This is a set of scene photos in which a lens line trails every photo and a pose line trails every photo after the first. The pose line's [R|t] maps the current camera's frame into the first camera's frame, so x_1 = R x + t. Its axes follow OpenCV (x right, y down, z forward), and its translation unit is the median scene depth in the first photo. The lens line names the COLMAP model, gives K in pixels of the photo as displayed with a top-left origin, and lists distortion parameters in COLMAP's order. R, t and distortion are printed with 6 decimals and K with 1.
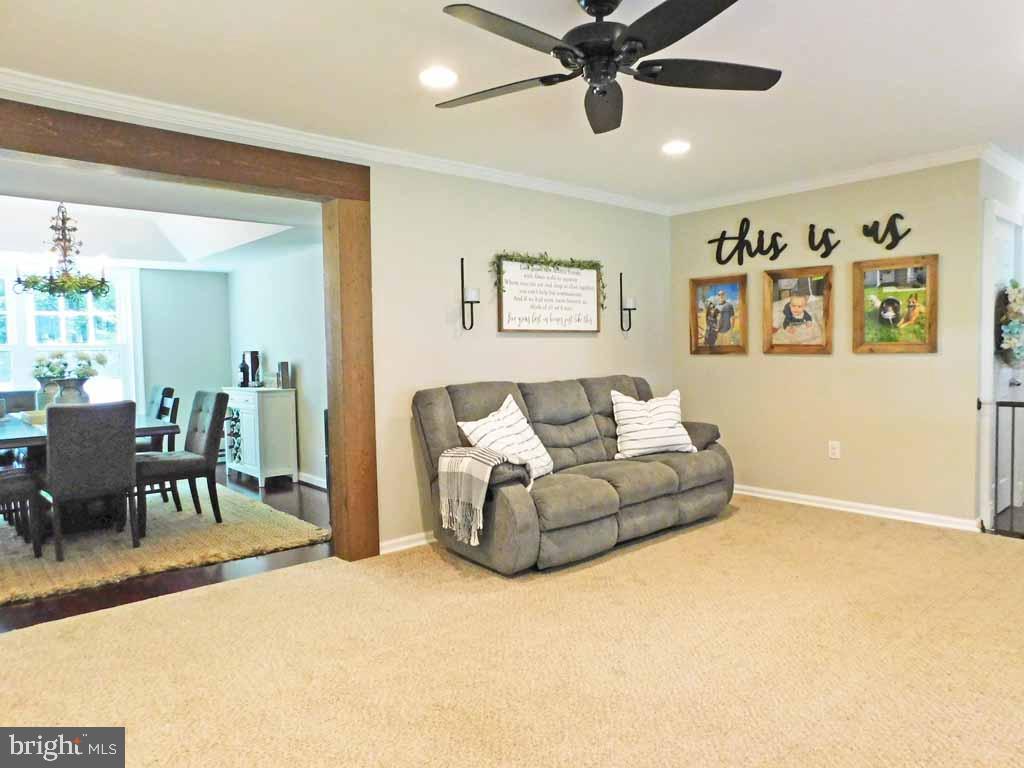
lens RADIAL K [[675.2, 0, 530.5], [0, 675.2, 385.9], [0, 0, 1]] dist [-0.026082, 0.011600]
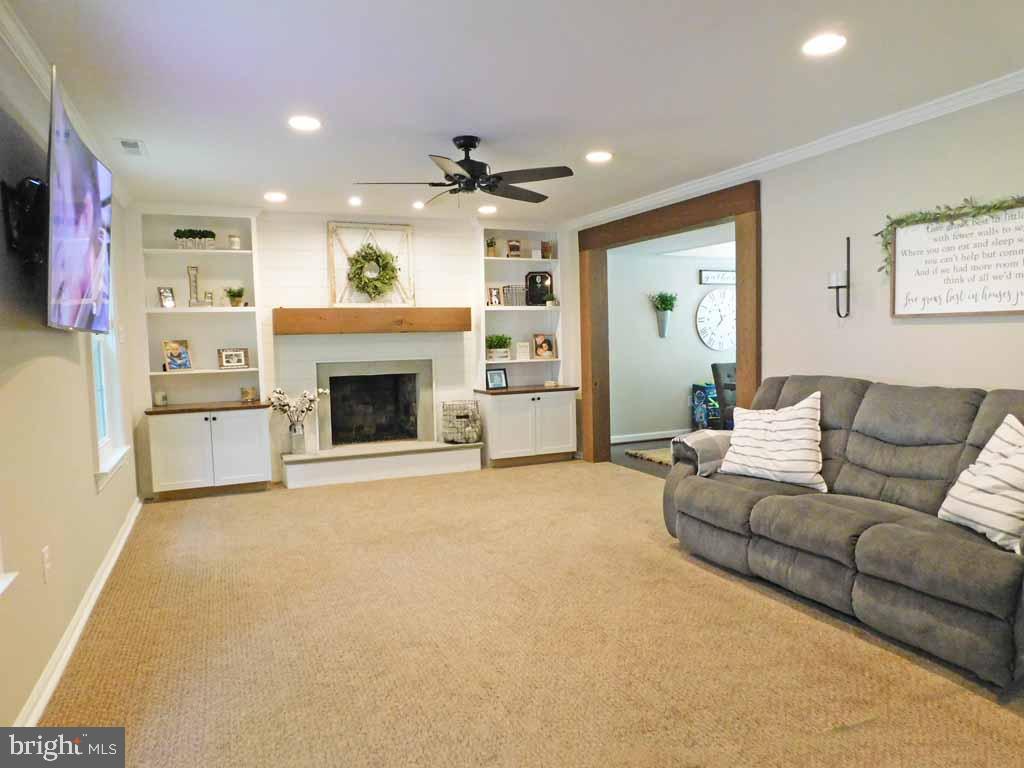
lens RADIAL K [[675.2, 0, 509.1], [0, 675.2, 385.1], [0, 0, 1]] dist [-0.026082, 0.011600]
pose [[-0.312212, 0.097295, -0.945017, 0.820291], [-0.023847, 0.993626, 0.110178, -0.073859], [0.949713, 0.056935, -0.307902, 0.779681]]
